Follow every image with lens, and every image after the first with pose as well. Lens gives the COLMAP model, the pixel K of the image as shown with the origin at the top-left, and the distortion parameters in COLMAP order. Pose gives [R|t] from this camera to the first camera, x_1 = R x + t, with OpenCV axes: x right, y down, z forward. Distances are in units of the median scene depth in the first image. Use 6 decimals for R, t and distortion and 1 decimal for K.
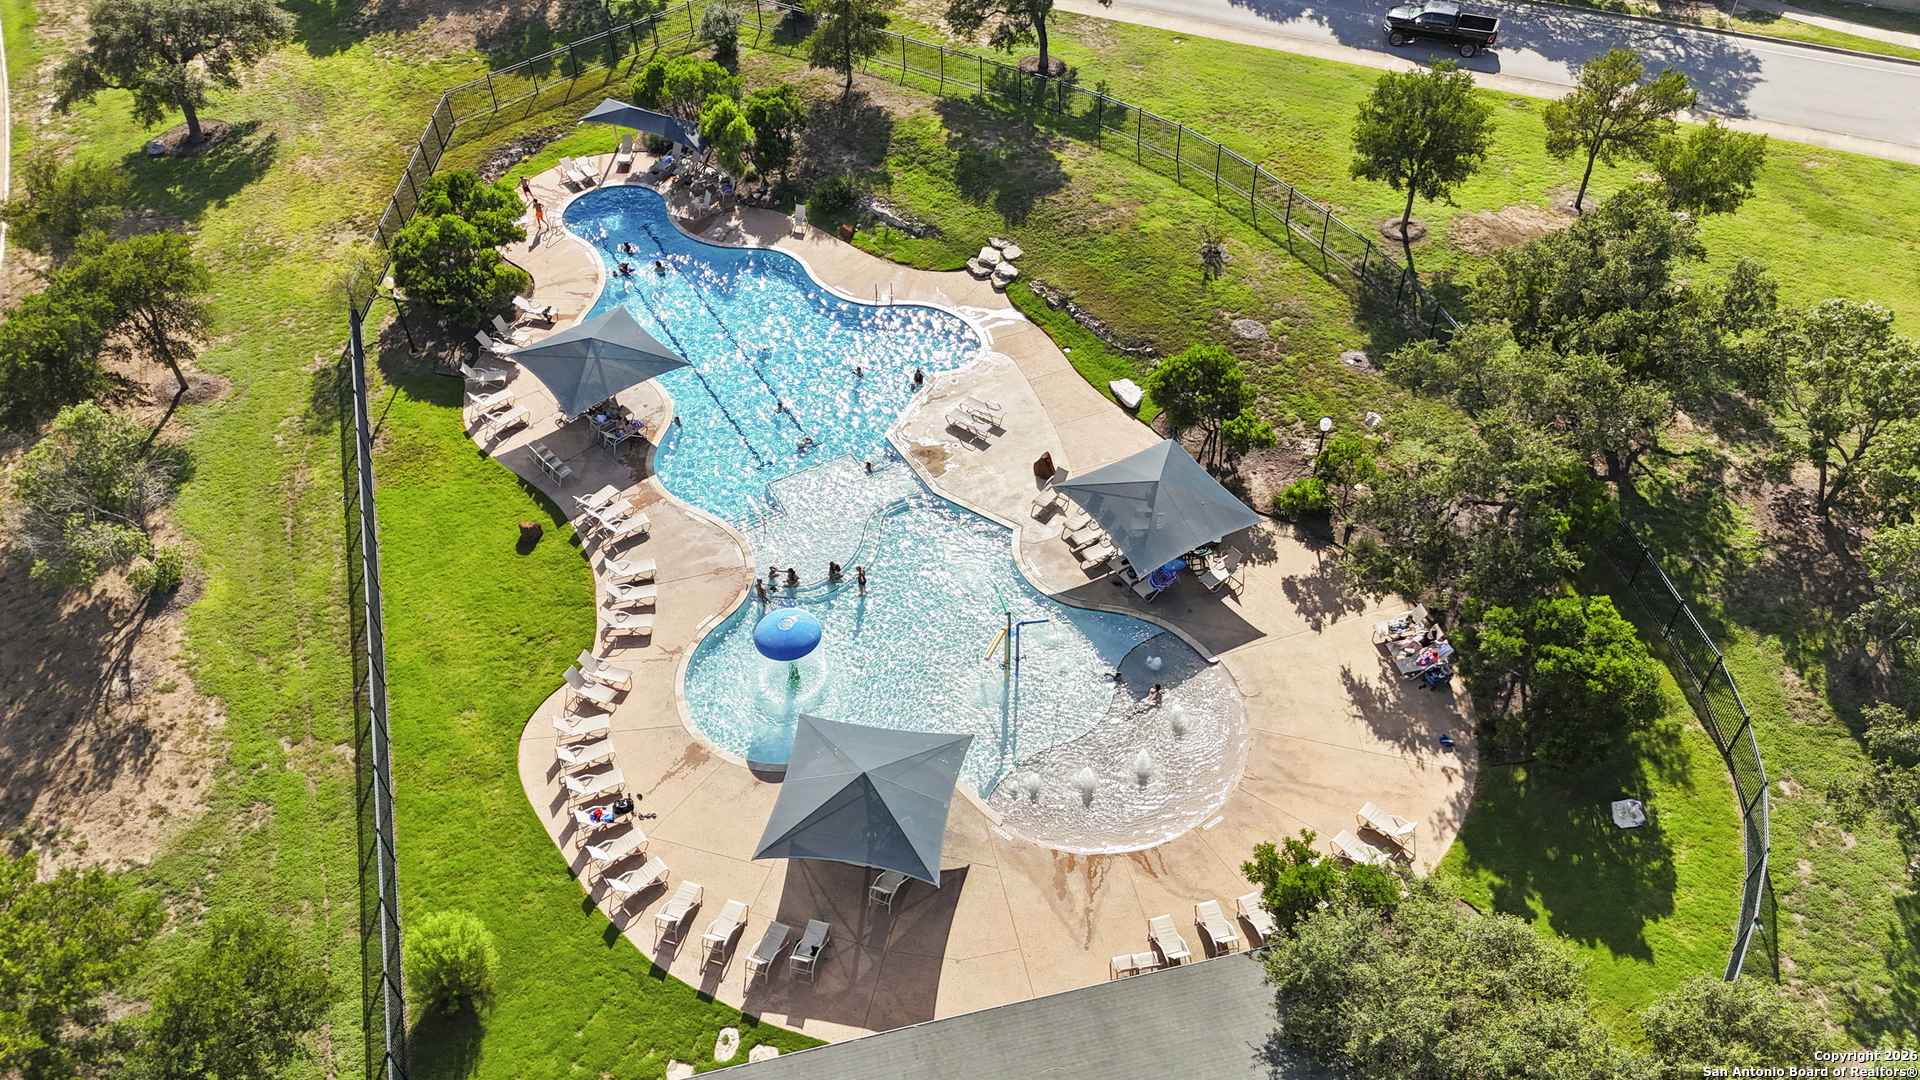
lens RADIAL K [[1367.3, 0, 960.0], [0, 1367.3, 540.0], [0, 0, 1]] dist [0.059990, -0.101330]
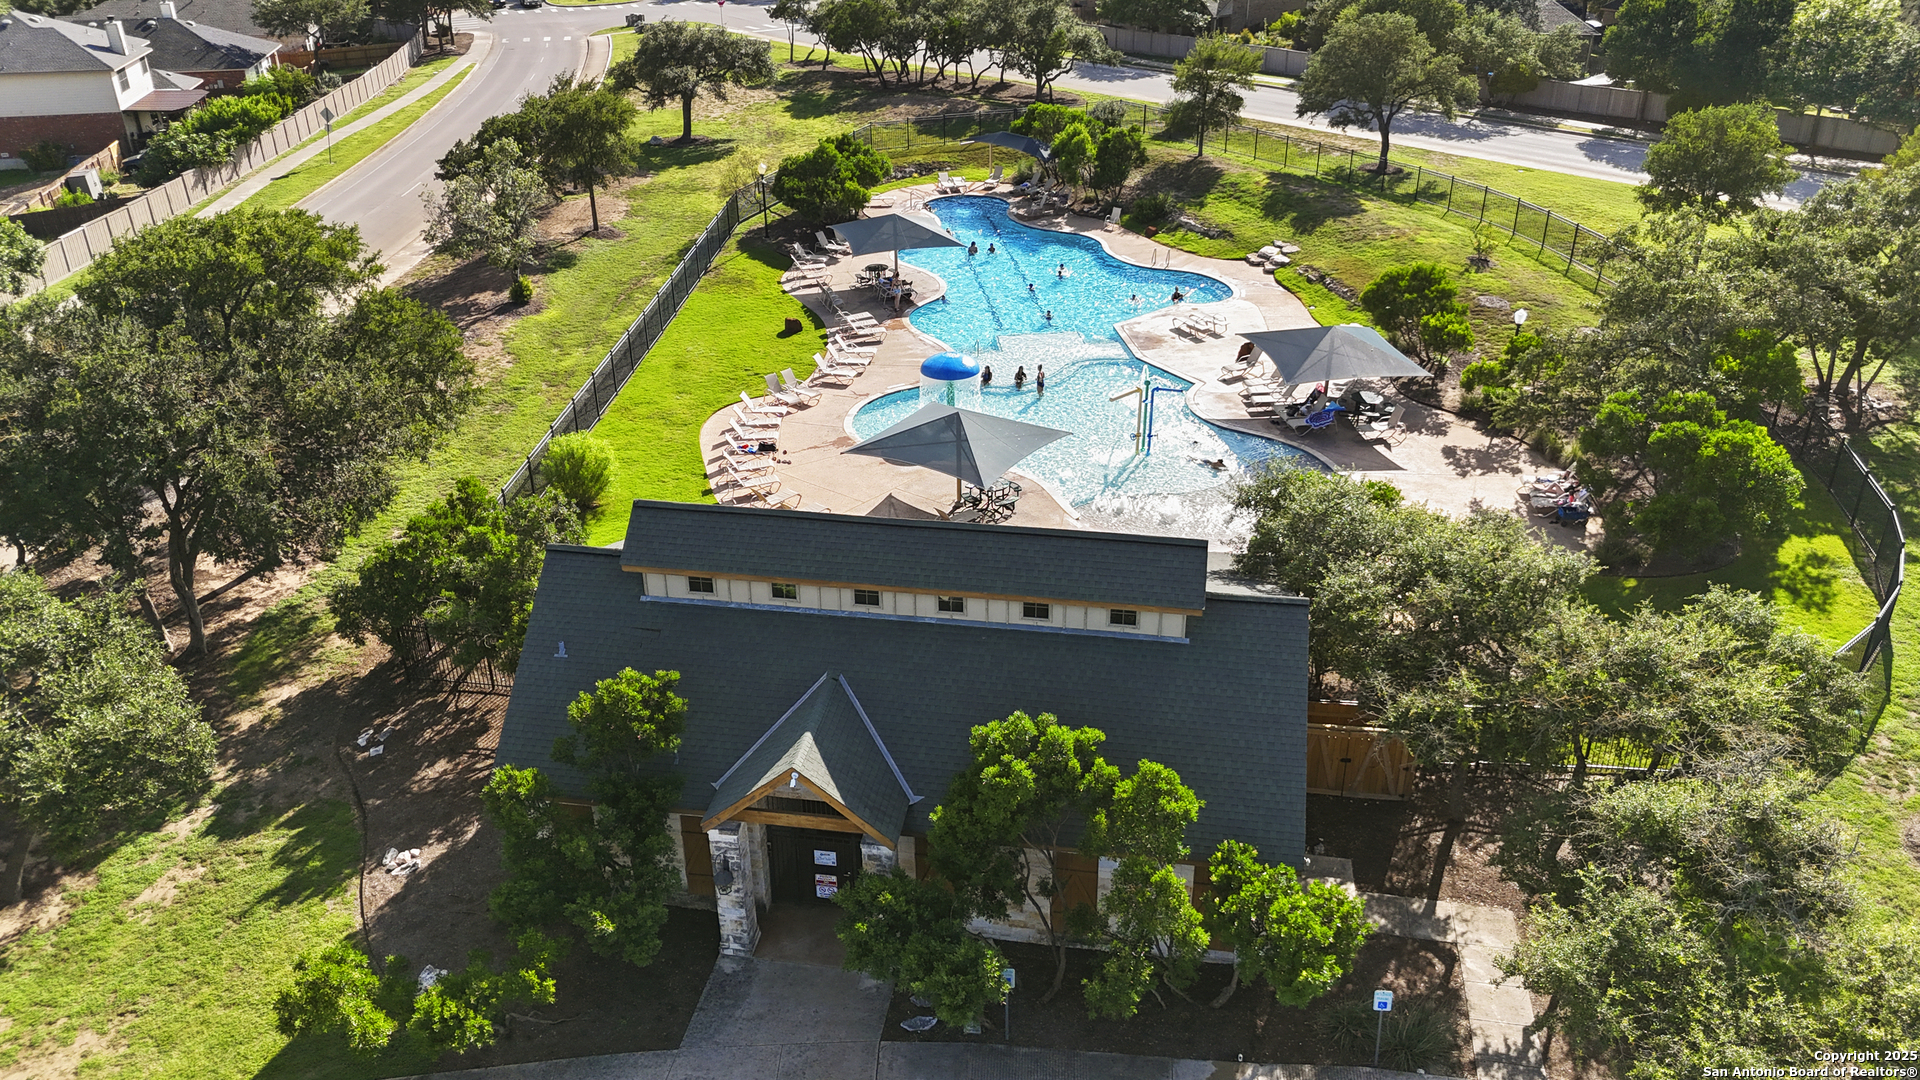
lens RADIAL K [[1367.3, 0, 960.0], [0, 1367.3, 540.0], [0, 0, 1]] dist [0.059990, -0.101330]
pose [[0.925745, 0.187123, -0.328604, 0.209522], [-0.272379, 0.932749, -0.236195, 0.352112], [0.262307, 0.308161, 0.914457, 0.019120]]
